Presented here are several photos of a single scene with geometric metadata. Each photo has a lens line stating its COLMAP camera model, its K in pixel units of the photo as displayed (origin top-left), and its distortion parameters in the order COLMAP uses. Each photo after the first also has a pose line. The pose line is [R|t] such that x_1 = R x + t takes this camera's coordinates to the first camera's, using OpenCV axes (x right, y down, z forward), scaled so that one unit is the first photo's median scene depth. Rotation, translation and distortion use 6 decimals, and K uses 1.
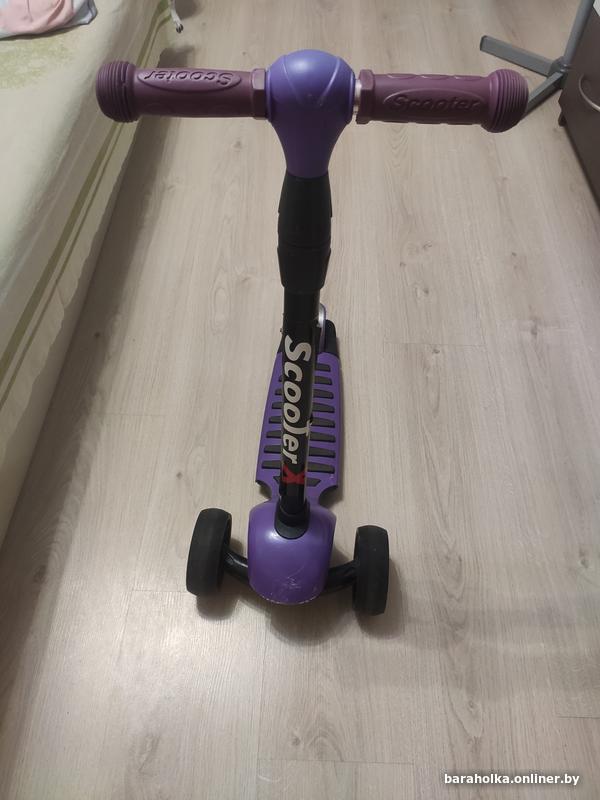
lens RADIAL K [[601.4, 0, 293.1], [0, 601.4, 402.8], [0, 0, 1]] dist [0.053765, -0.069712]
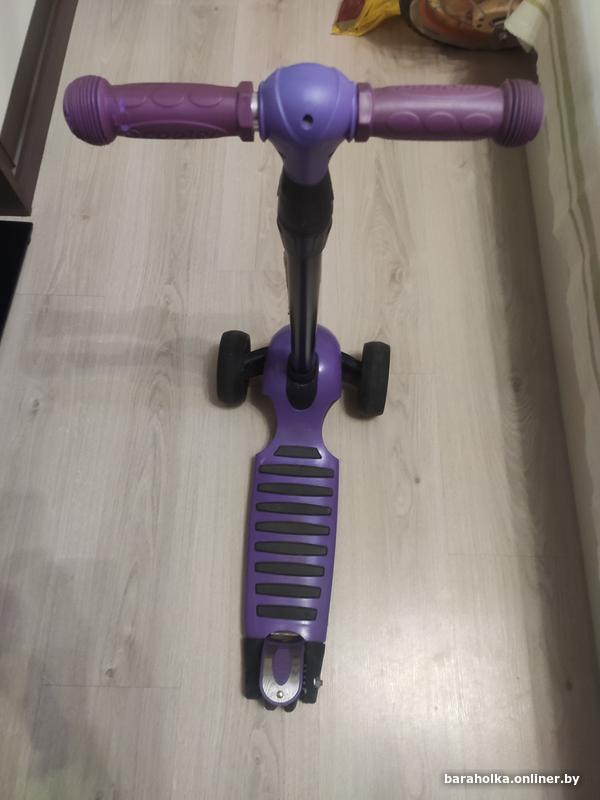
lens RADIAL K [[601.4, 0, 304.4], [0, 601.4, 399.6], [0, 0, 1]] dist [0.053765, -0.069712]
pose [[-0.999528, 0.004267, -0.030426, 0.024388], [-0.027881, -0.542024, 0.839900, -0.646225], [-0.012907, 0.840352, 0.541887, 0.373208]]
